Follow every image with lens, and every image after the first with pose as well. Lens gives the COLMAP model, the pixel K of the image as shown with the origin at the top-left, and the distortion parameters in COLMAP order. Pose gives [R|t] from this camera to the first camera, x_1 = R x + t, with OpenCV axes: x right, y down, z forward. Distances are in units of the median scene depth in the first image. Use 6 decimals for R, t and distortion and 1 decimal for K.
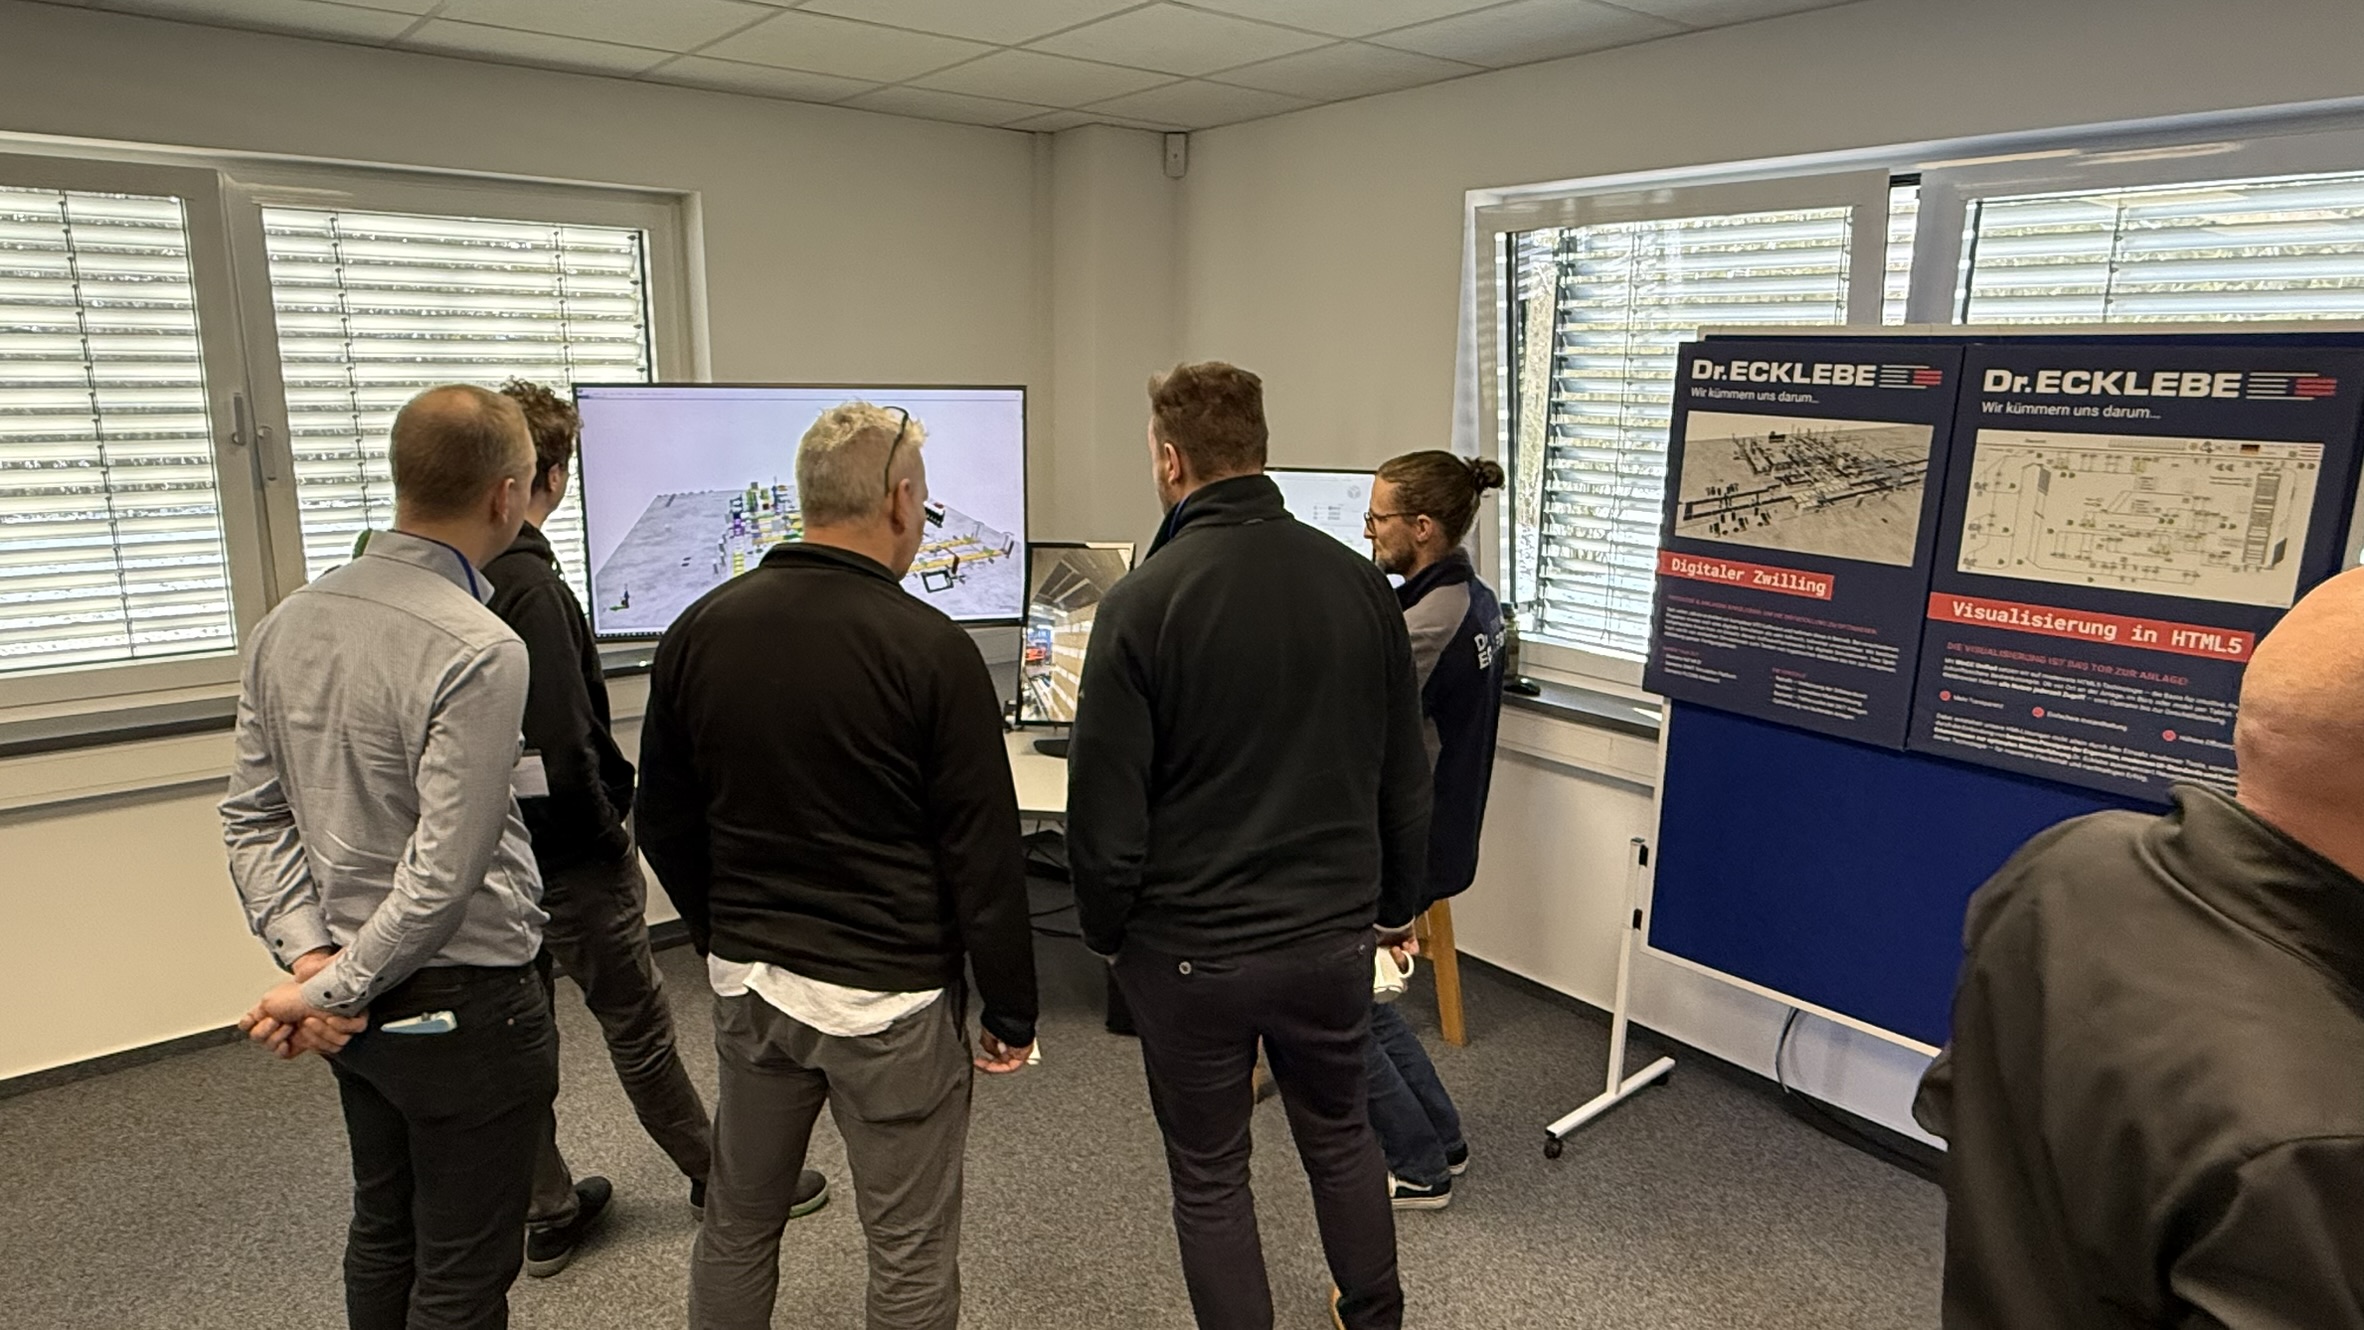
lens RADIAL K [[1367.2, 0, 1188.6], [0, 1367.2, 683.6], [0, 0, 1]] dist [-0.010786, 0.004279]
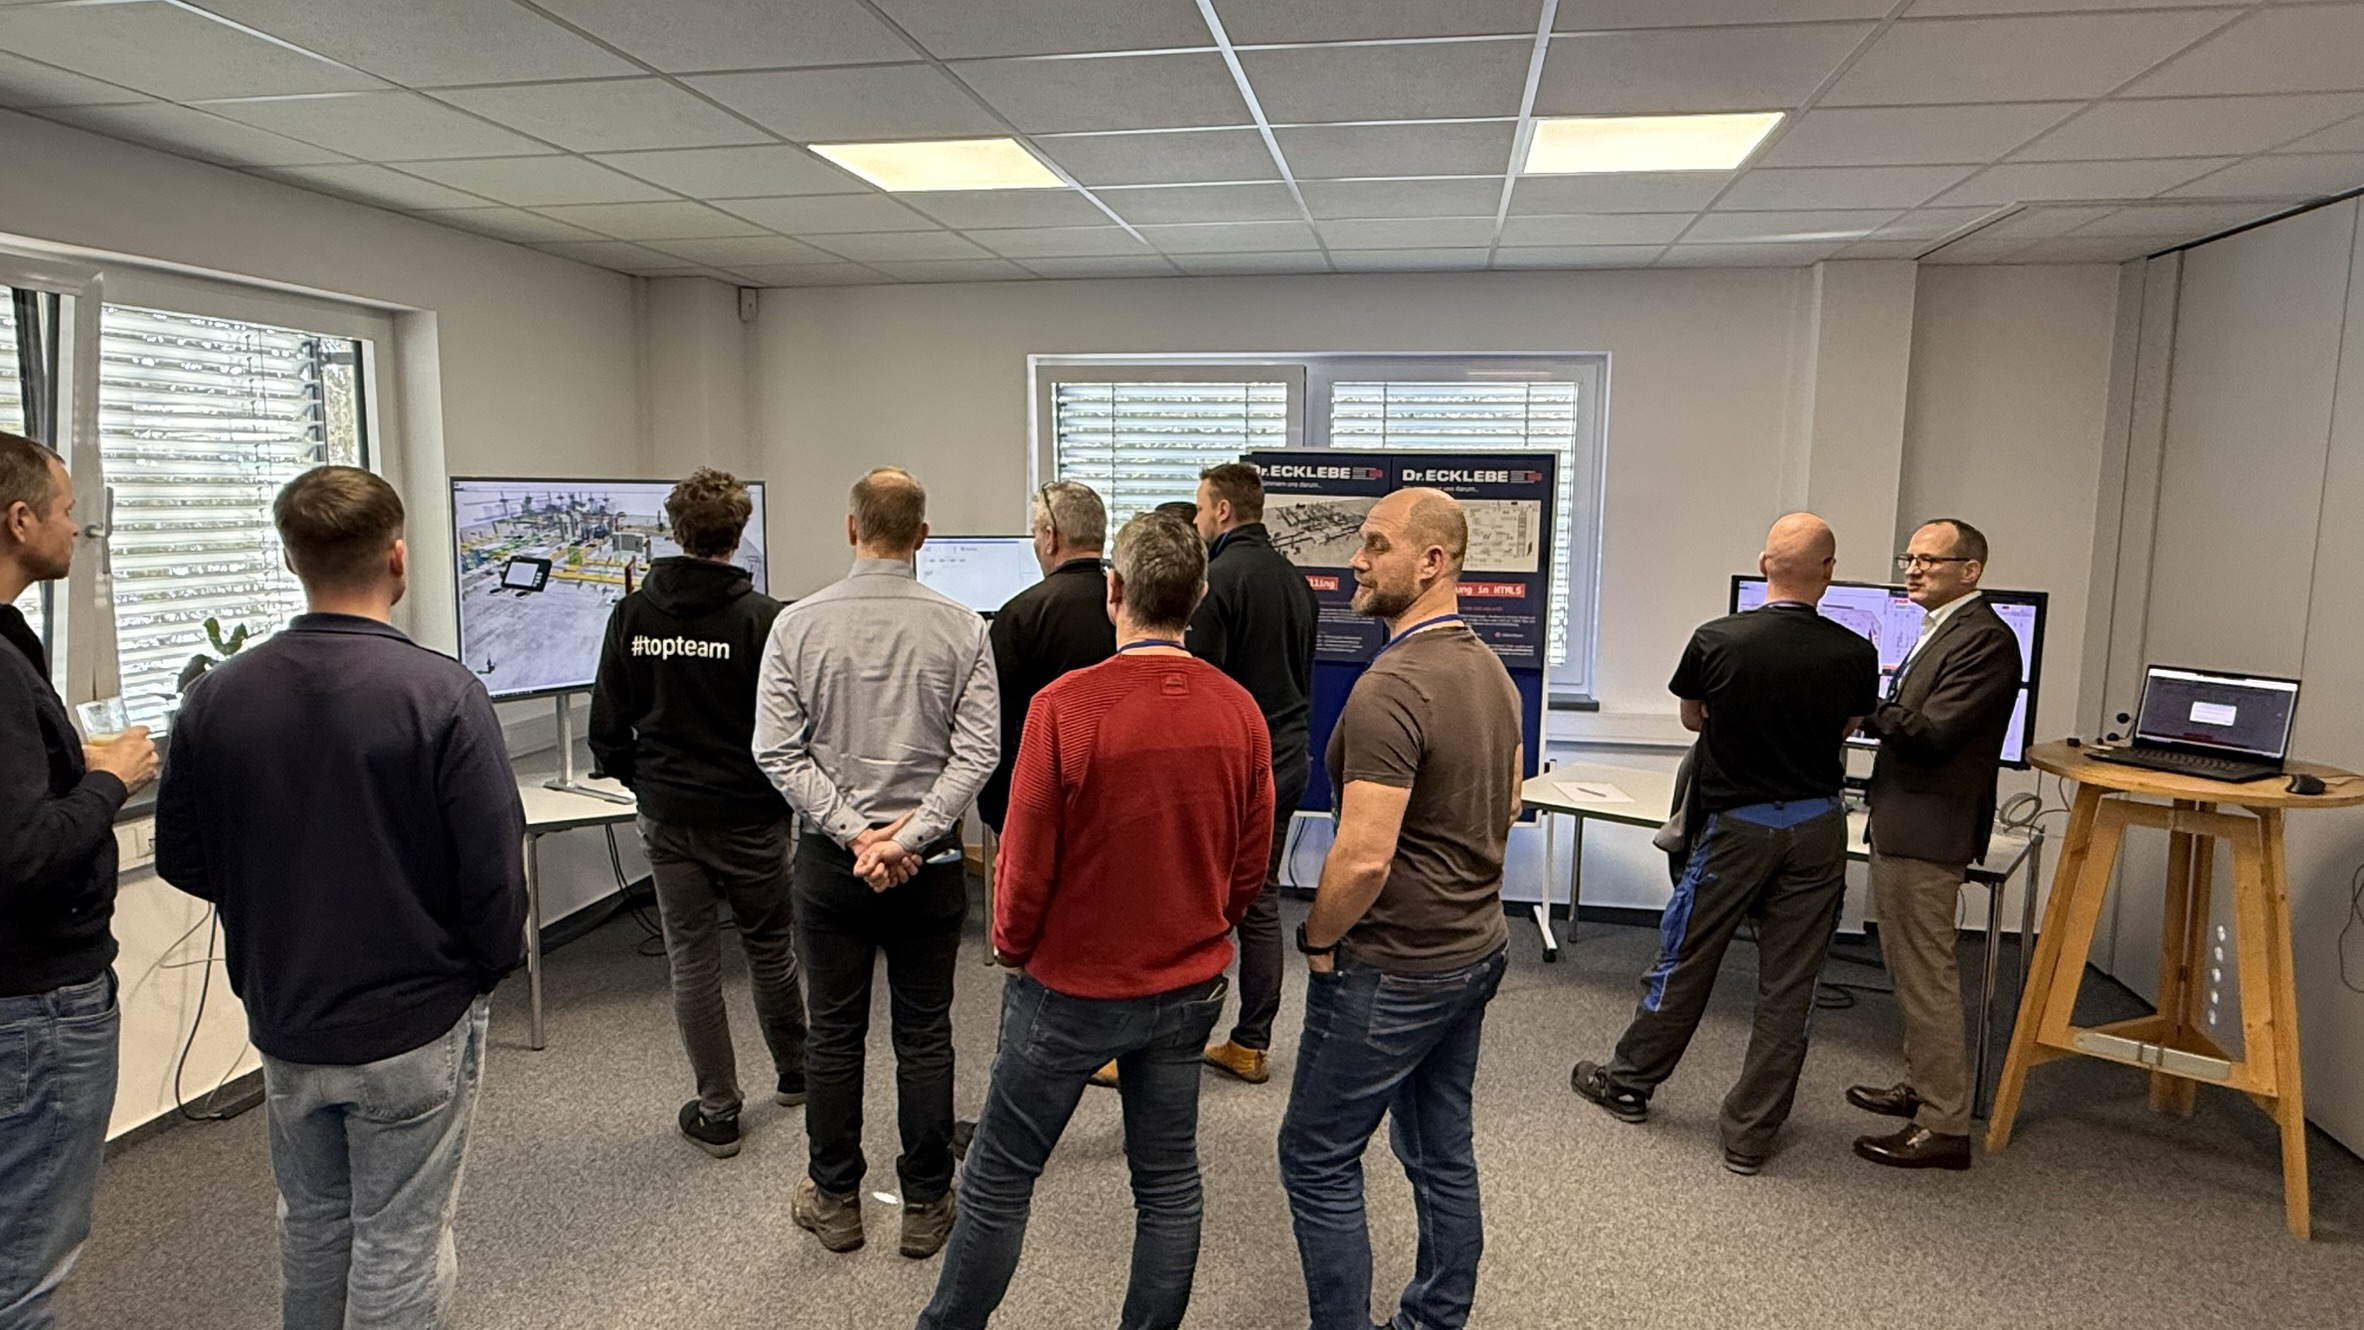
lens RADIAL K [[1367.2, 0, 1177.9], [0, 1367.2, 654.1], [0, 0, 1]] dist [-0.010786, 0.004279]
pose [[0.768361, -0.080111, 0.634983, -0.942114], [0.142742, 0.988595, -0.048002, 0.088793], [-0.623896, 0.127522, 0.771033, -0.322872]]
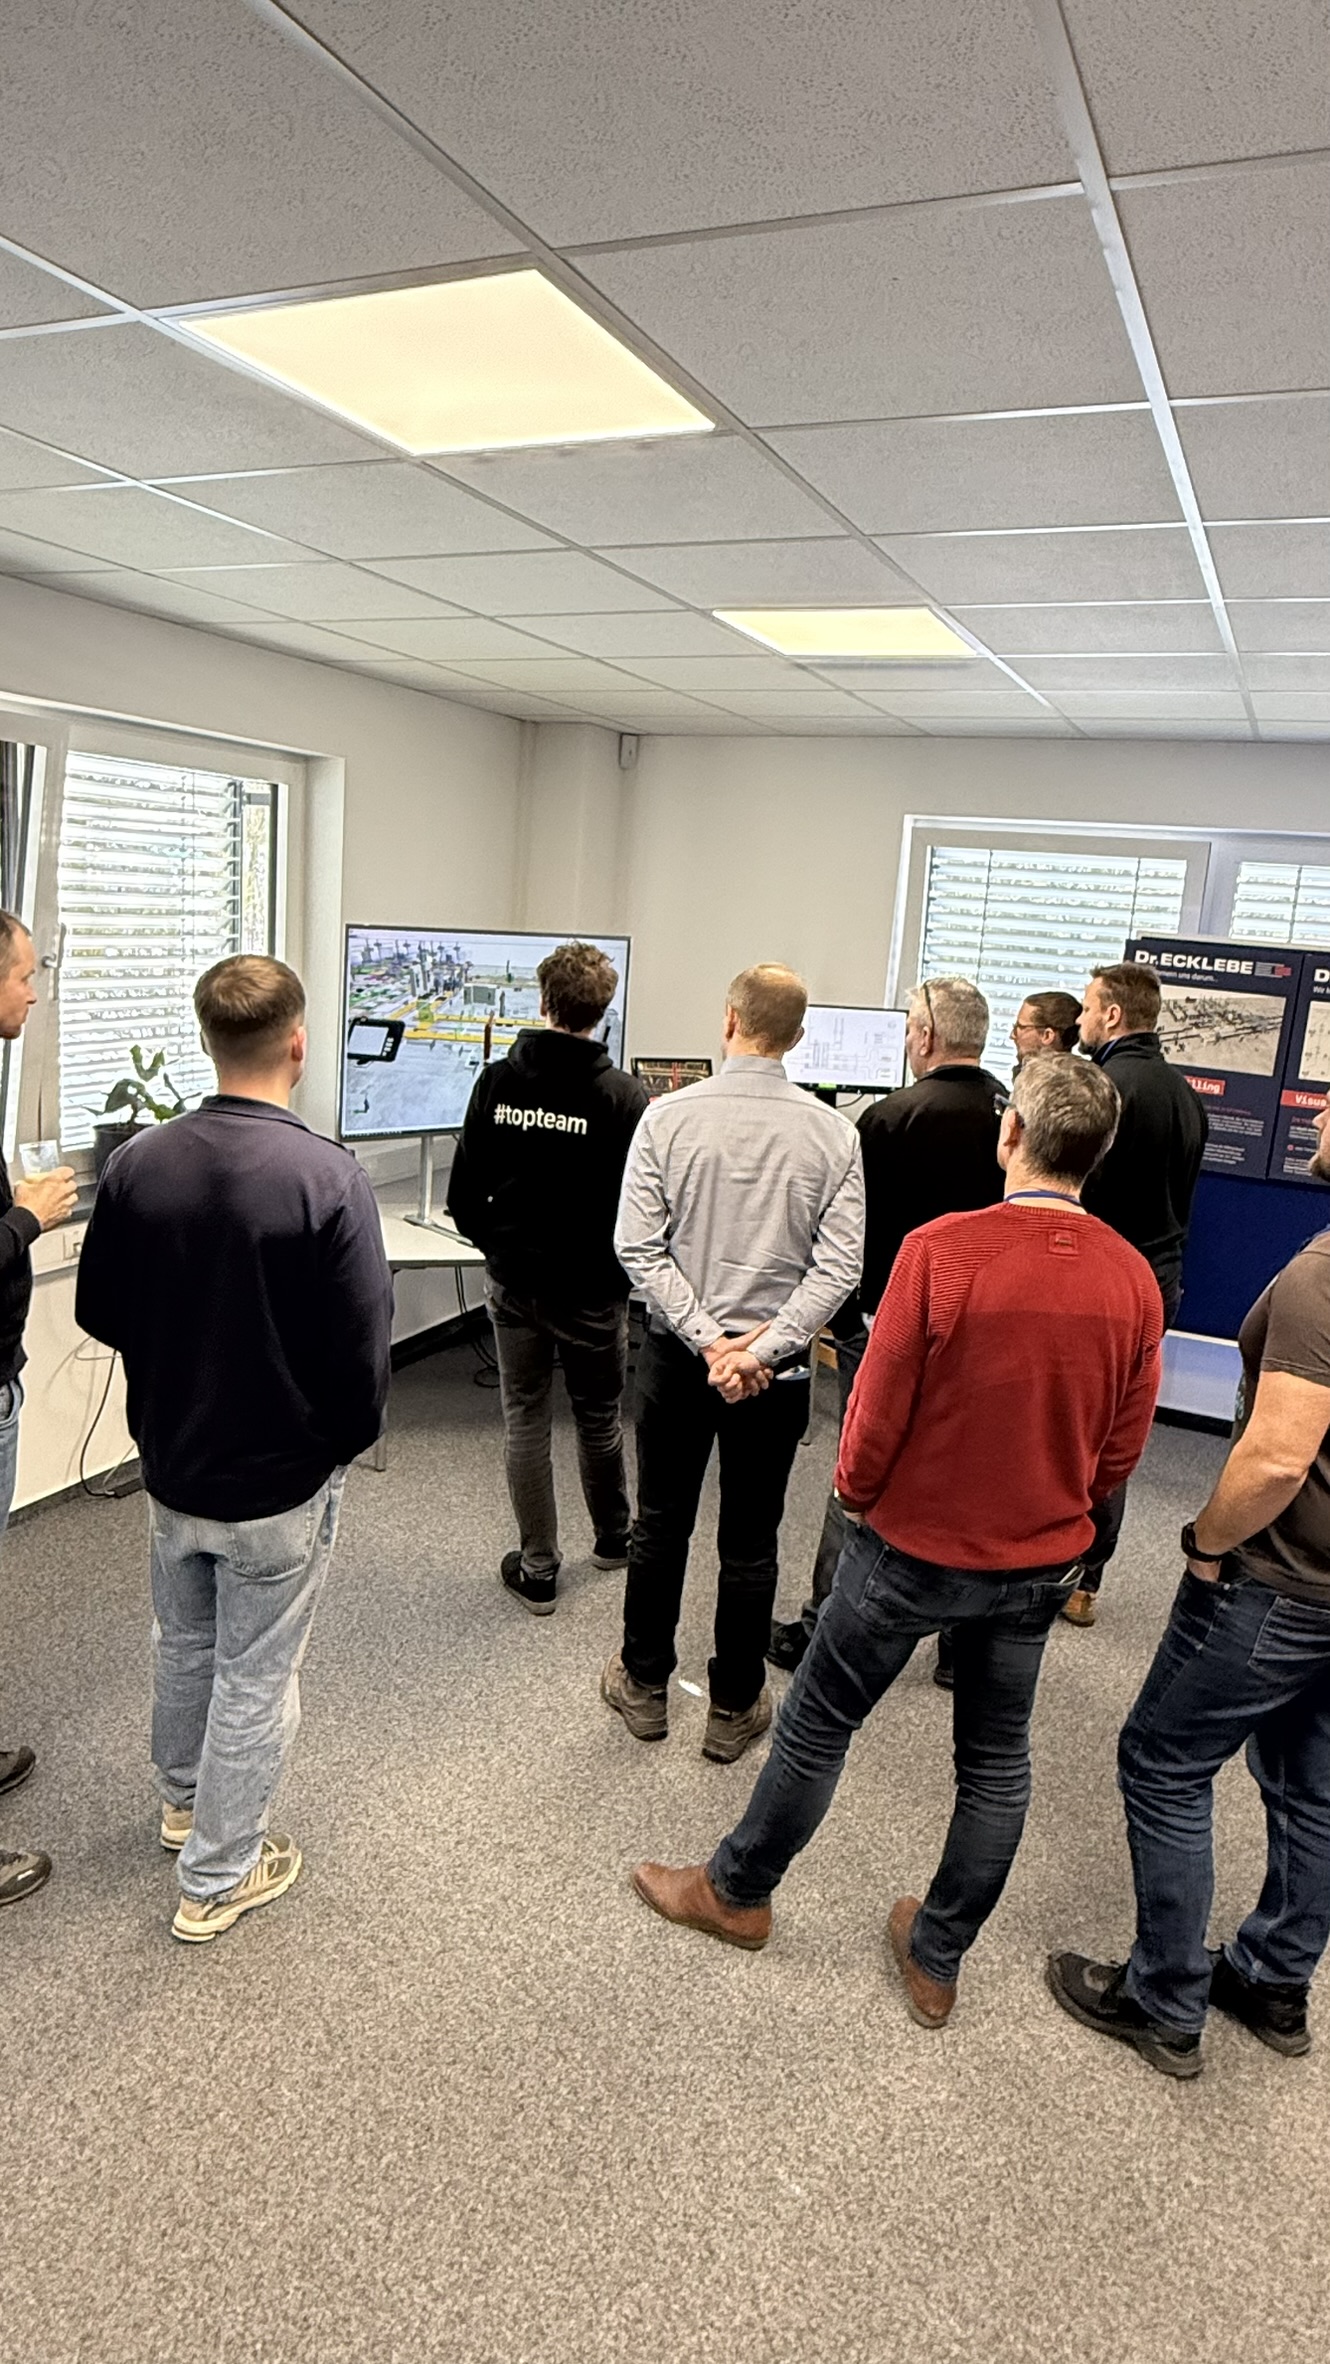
lens RADIAL K [[1367.2, 0, 667.9], [0, 1367.2, 1152.8], [0, 0, 1]] dist [-0.010786, 0.004279]
pose [[0.902840, -0.025039, 0.429246, -0.936000], [0.036726, 0.999145, -0.018965, 0.019100], [-0.428405, 0.032887, 0.902988, -0.263120]]
